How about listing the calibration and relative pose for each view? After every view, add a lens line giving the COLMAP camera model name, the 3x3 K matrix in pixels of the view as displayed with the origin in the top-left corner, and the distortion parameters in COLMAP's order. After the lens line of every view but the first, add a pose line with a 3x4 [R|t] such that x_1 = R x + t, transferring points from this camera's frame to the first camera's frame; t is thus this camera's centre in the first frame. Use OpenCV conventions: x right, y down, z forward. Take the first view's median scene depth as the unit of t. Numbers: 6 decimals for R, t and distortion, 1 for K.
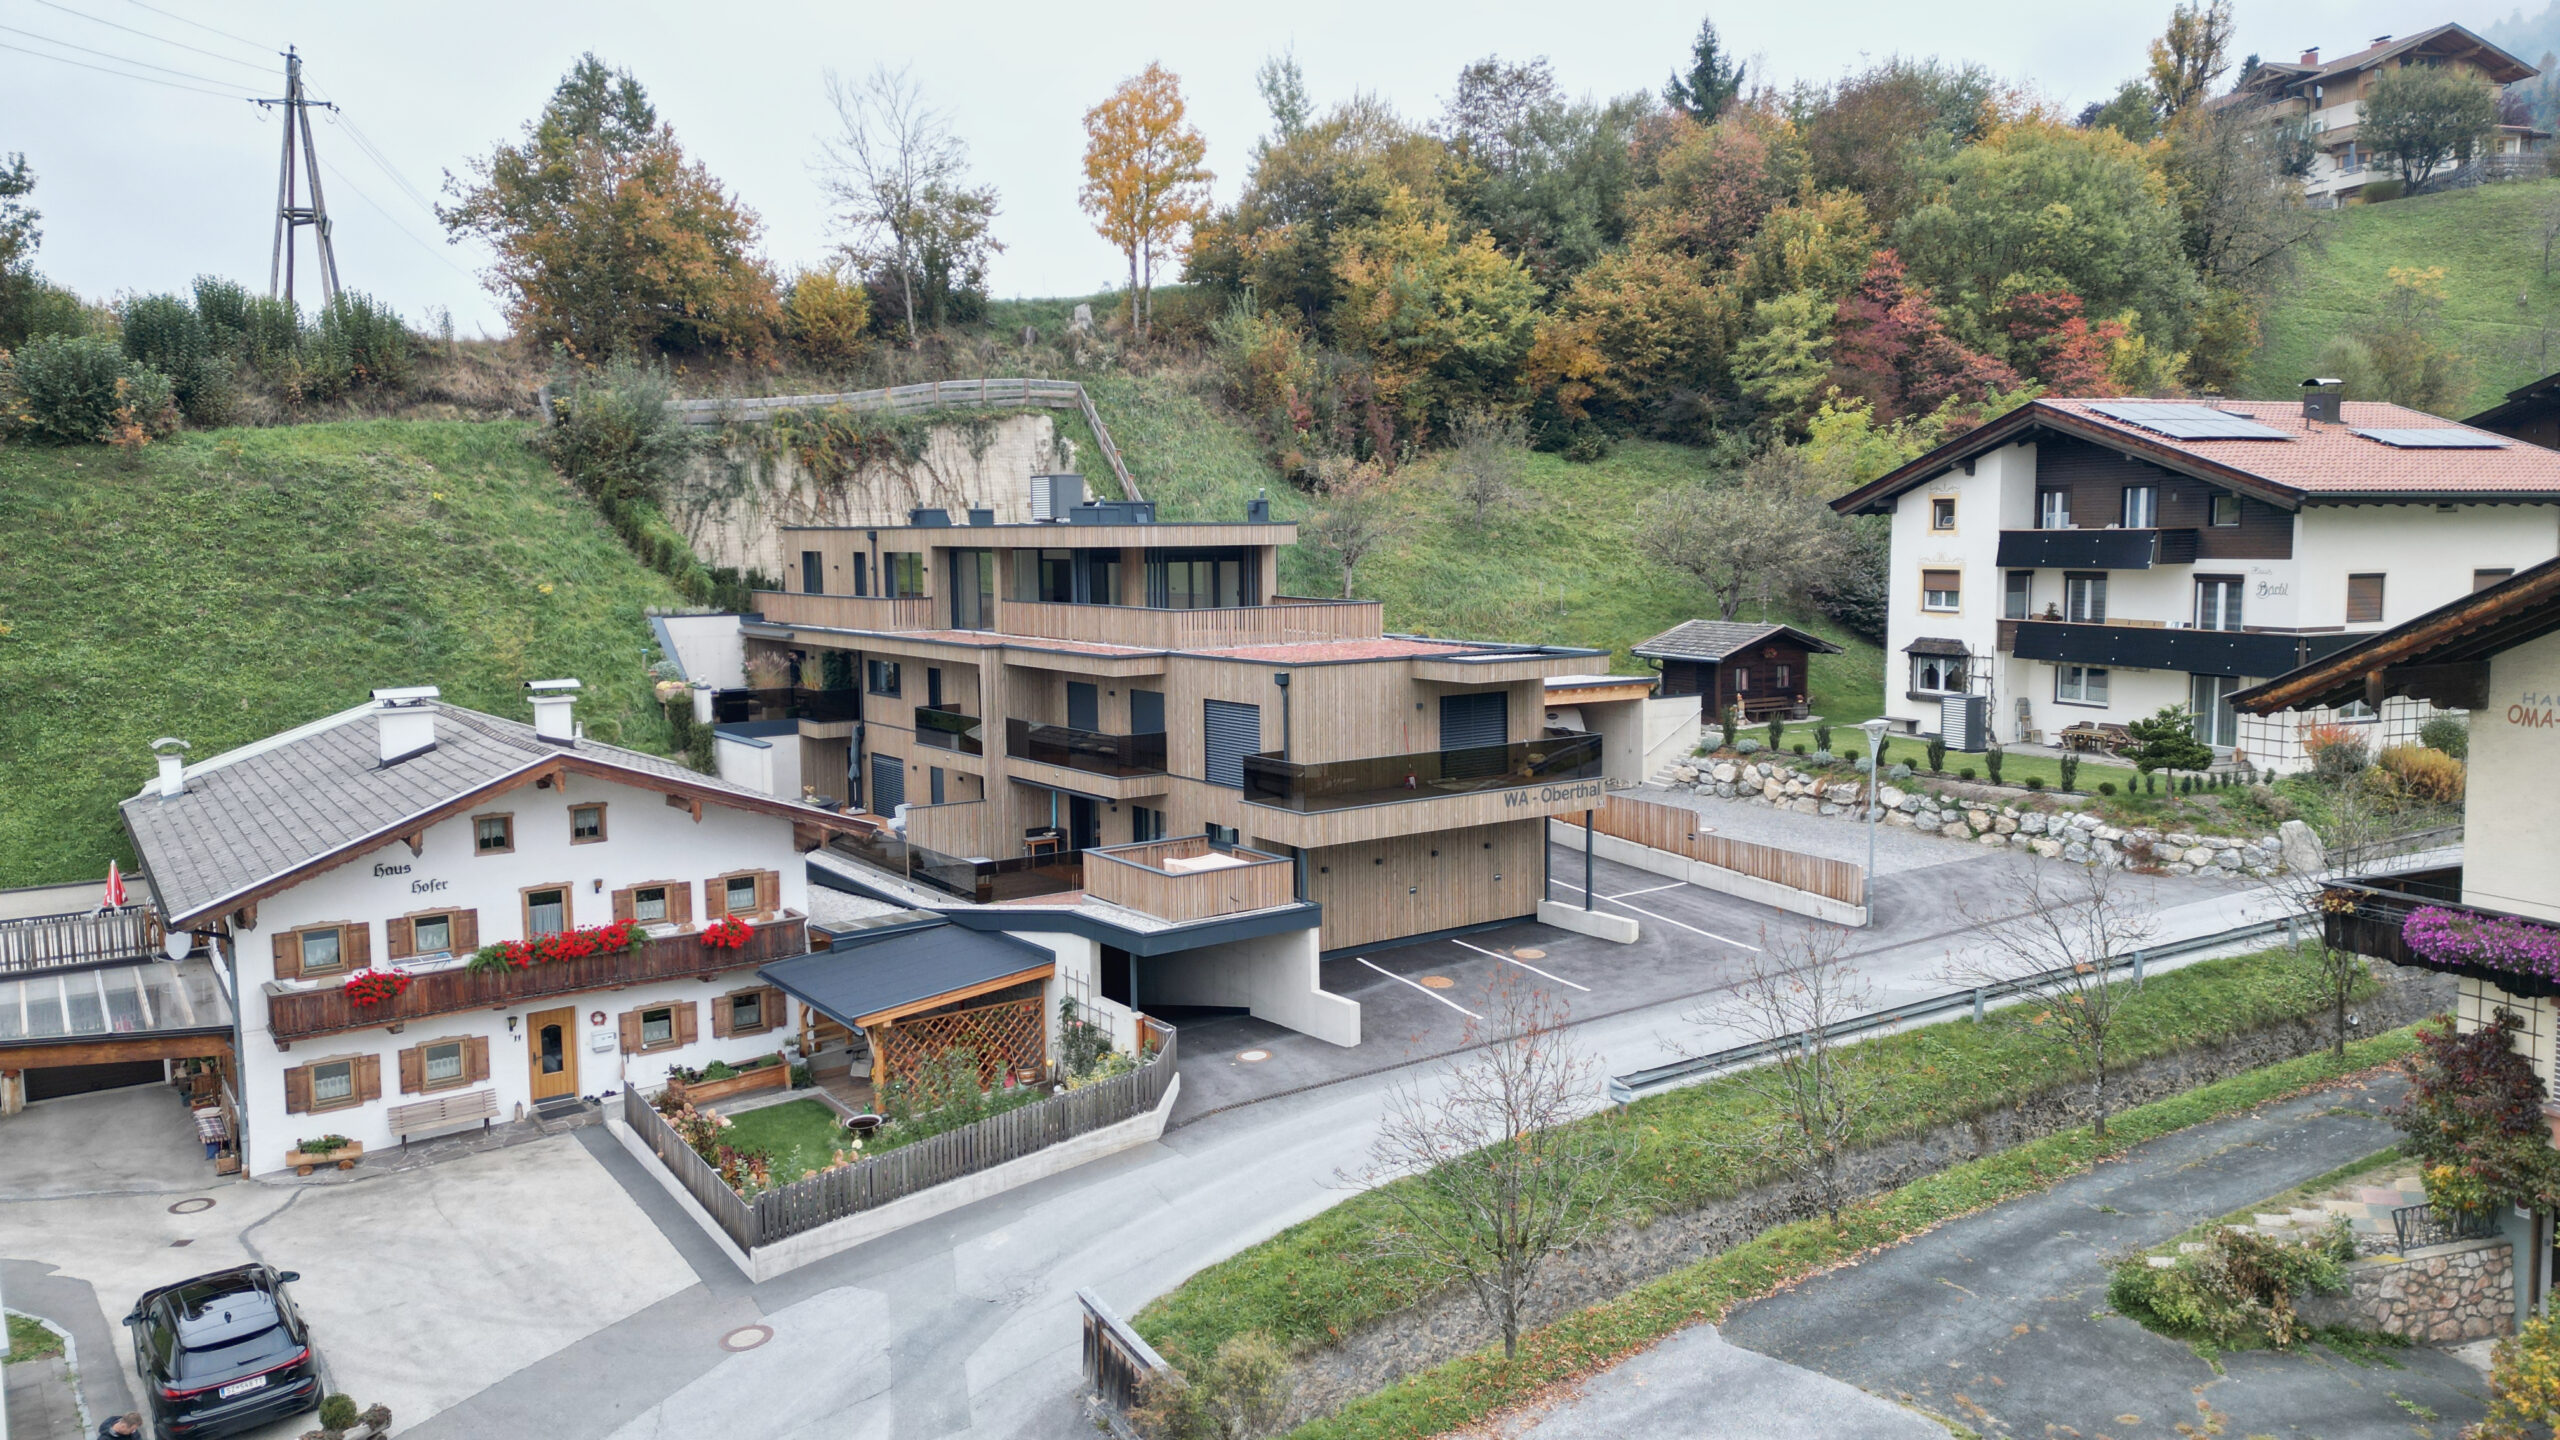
lens RADIAL K [[1776.4, 0, 1271.6], [0, 1776.4, 725.1], [0, 0, 1]] dist [0.125506, -0.159581]
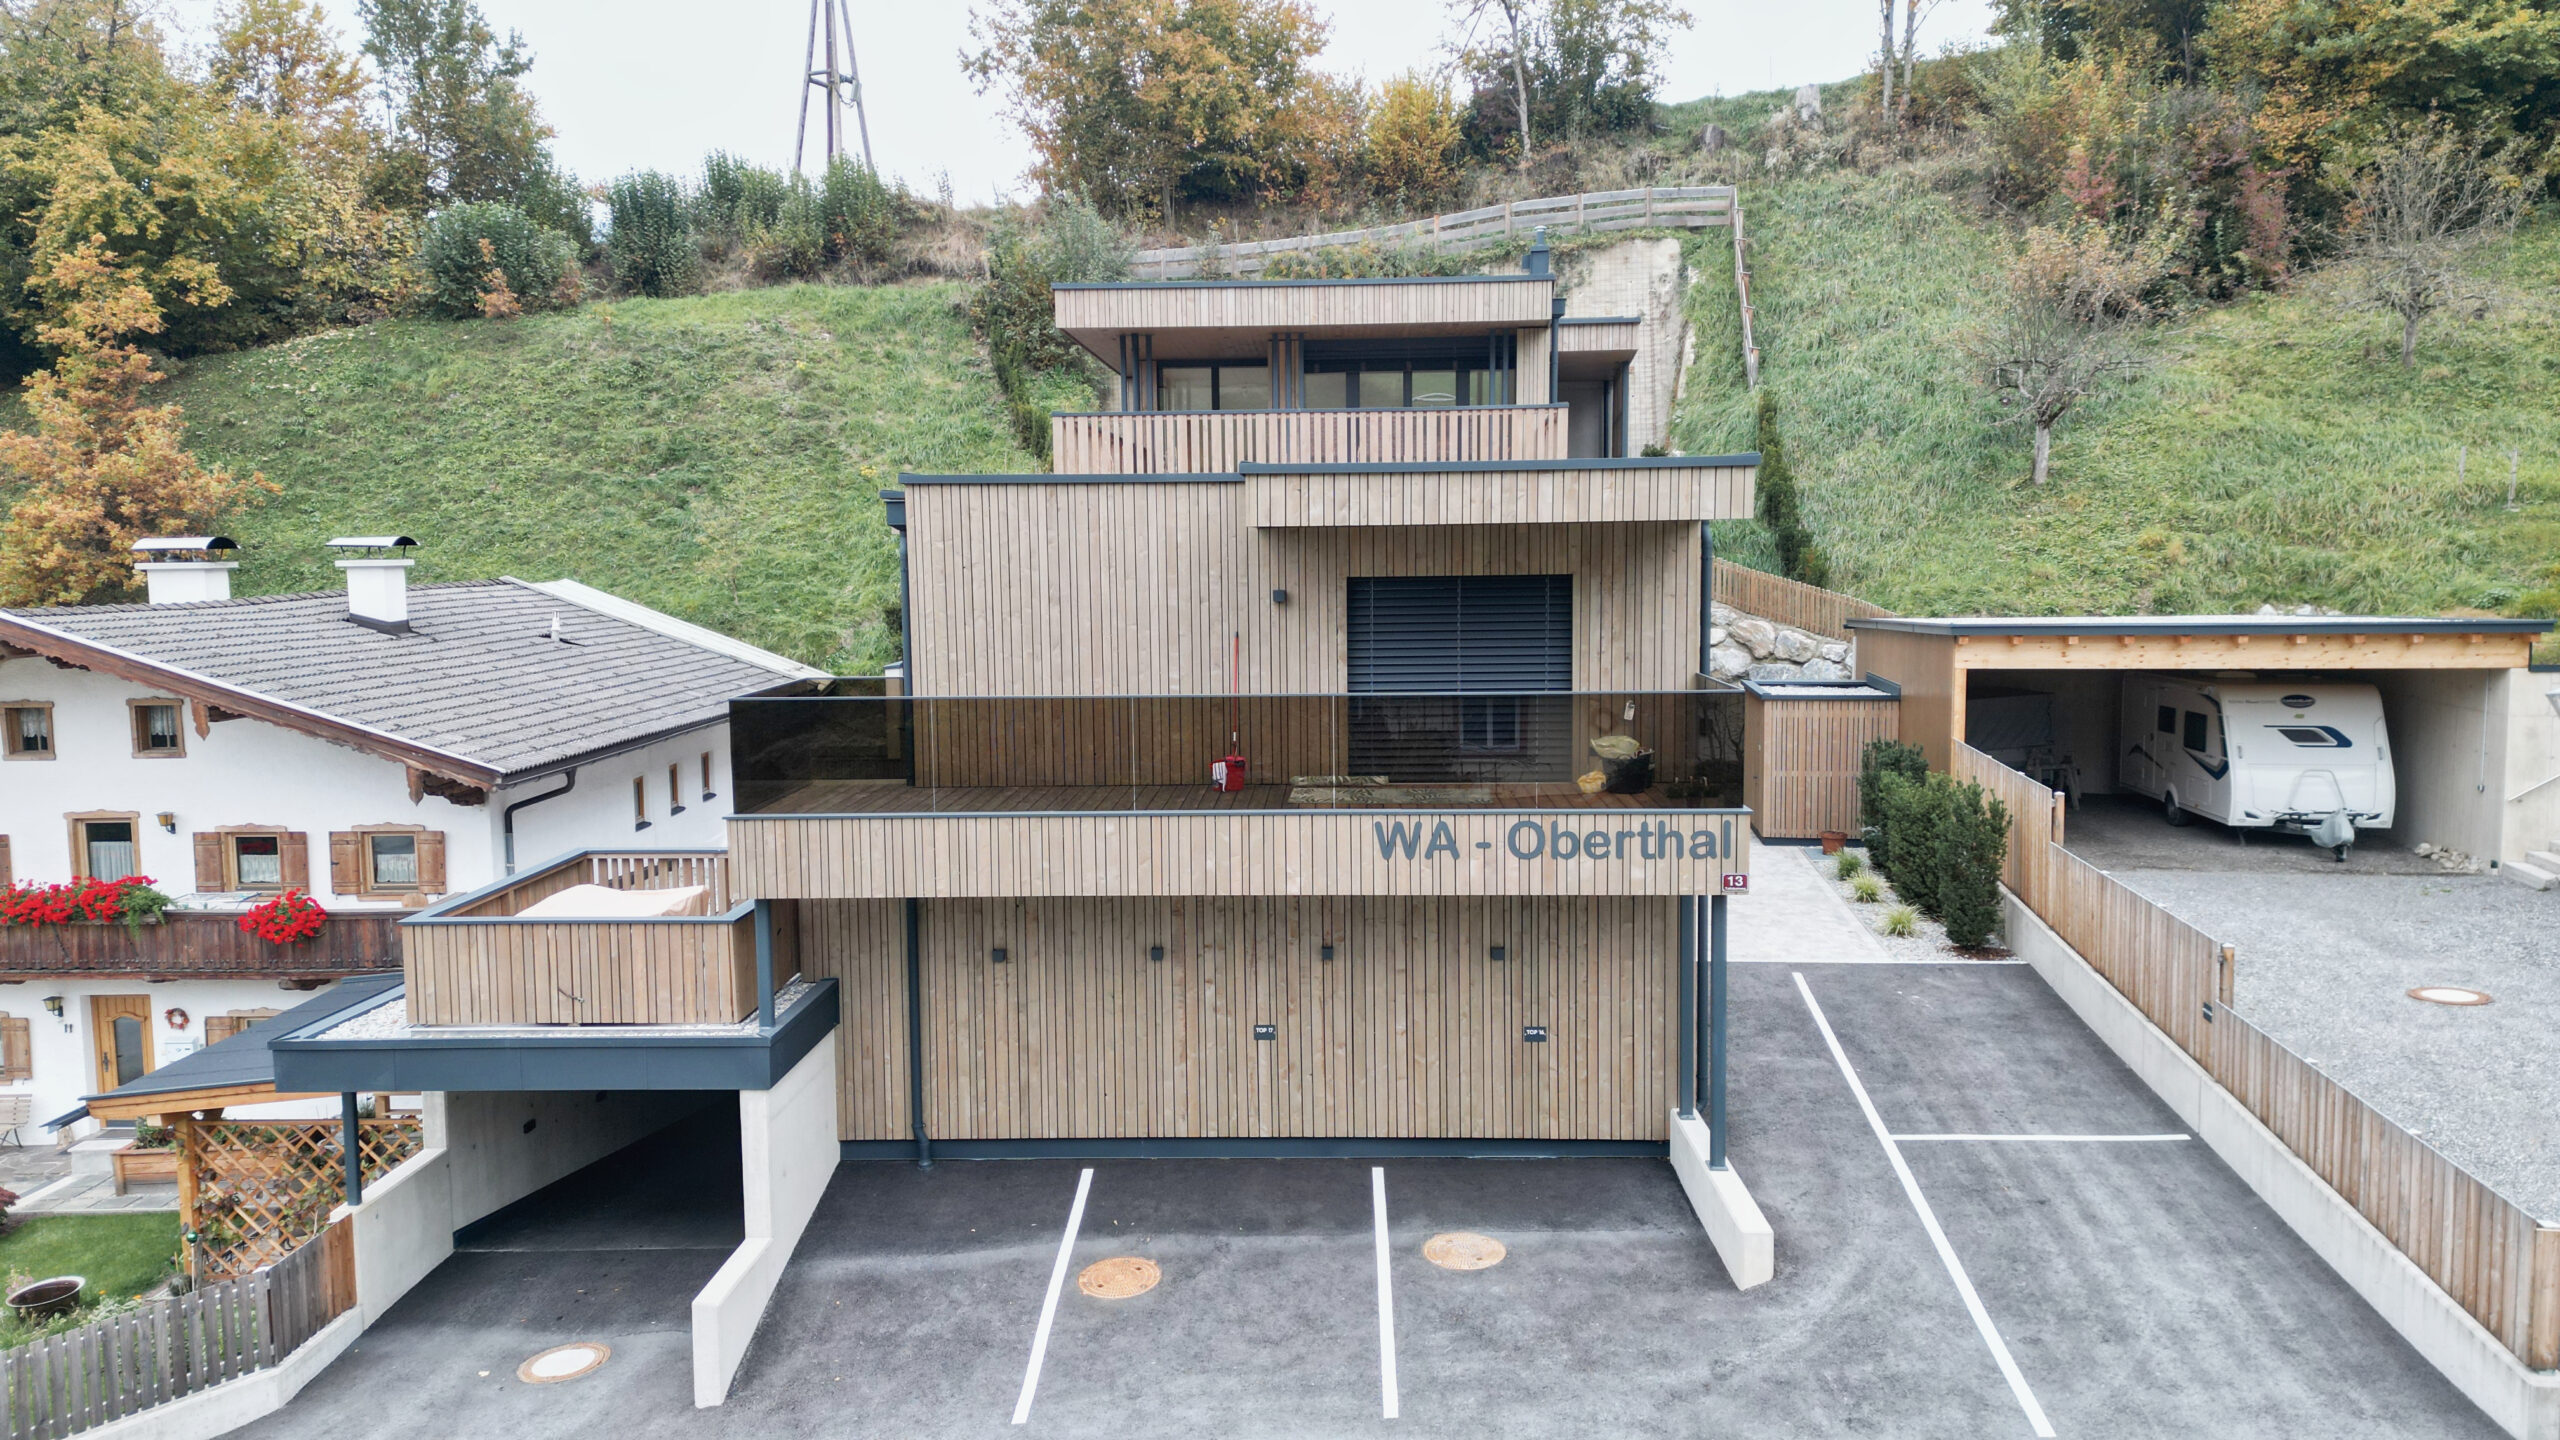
lens RADIAL K [[1785.9, 0, 1267.0], [0, 1785.9, 717.0], [0, 0, 1]] dist [0.083812, -0.075865]
pose [[0.792326, 0.063714, -0.606762, 0.227318], [-0.063434, 0.997745, 0.021936, 0.005846], [0.606792, 0.021109, 0.794581, 0.449363]]
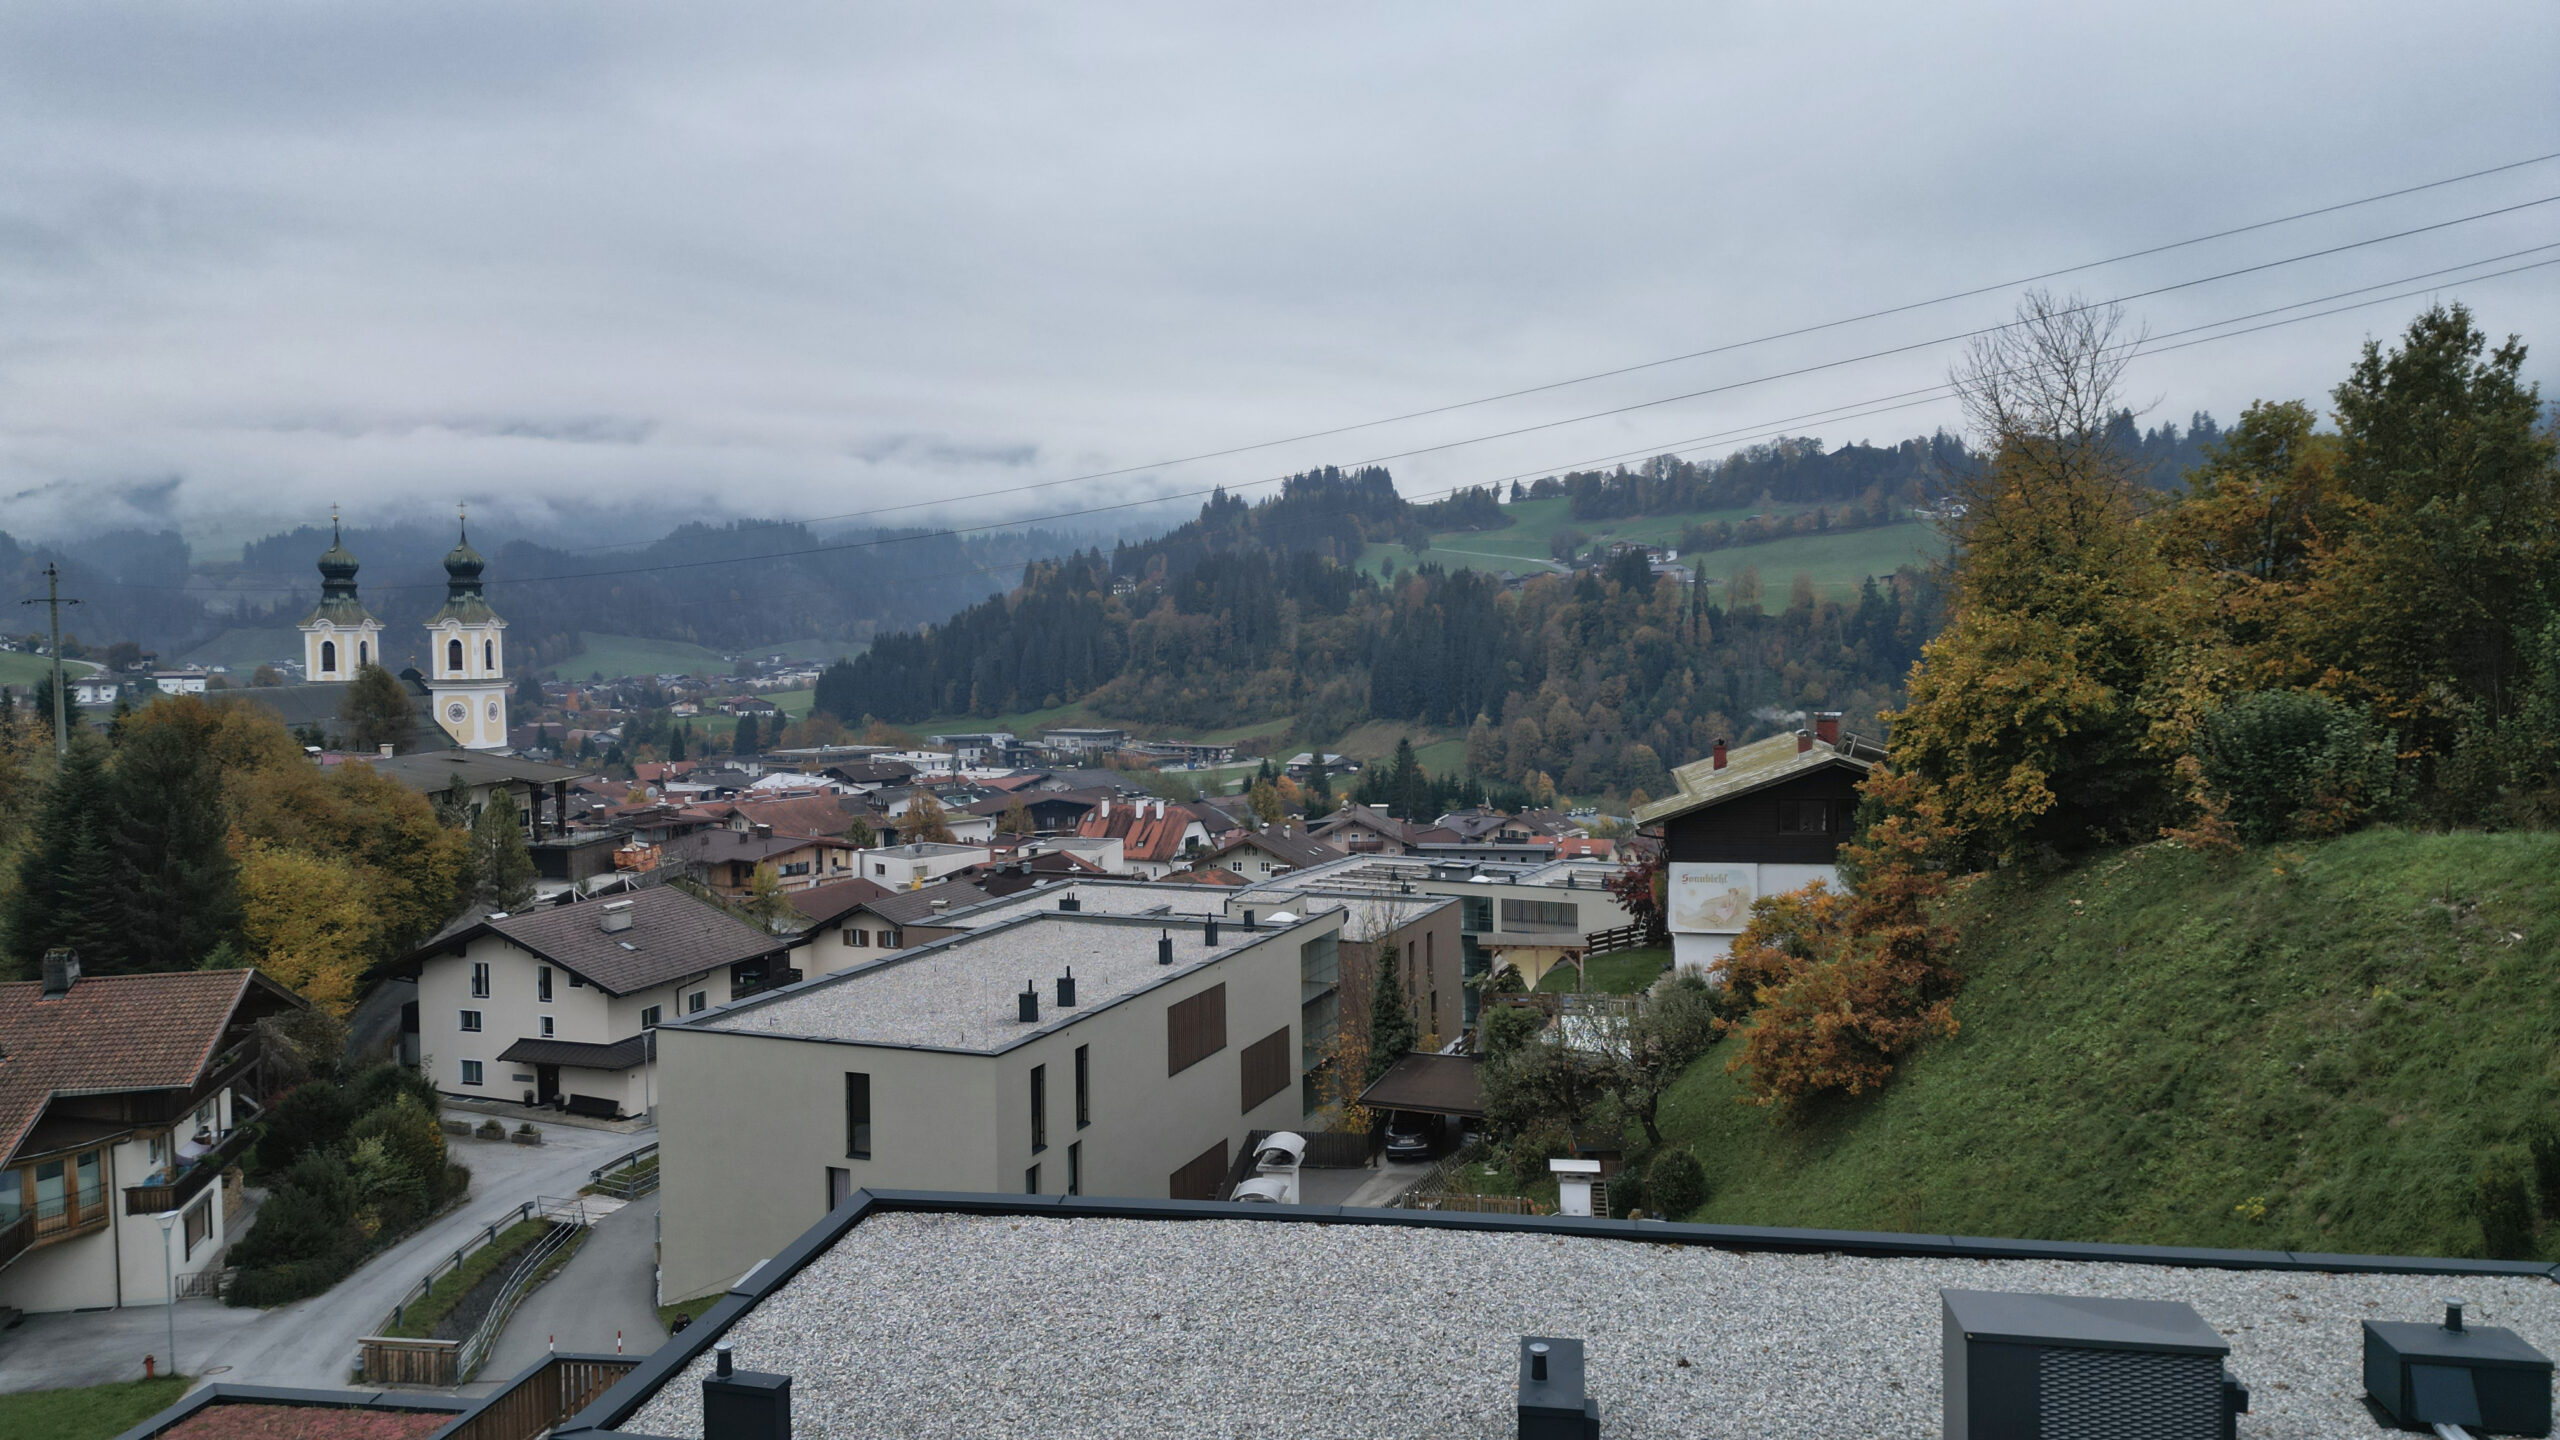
lens RADIAL K [[1785.9, 0, 1267.0], [0, 1785.9, 717.0], [0, 0, 1]] dist [0.083812, -0.075865]
pose [[-0.705390, 0.055610, -0.706635, 0.131111], [-0.054254, 0.989757, 0.132049, -0.247818], [0.706740, 0.131483, -0.695148, 1.090631]]
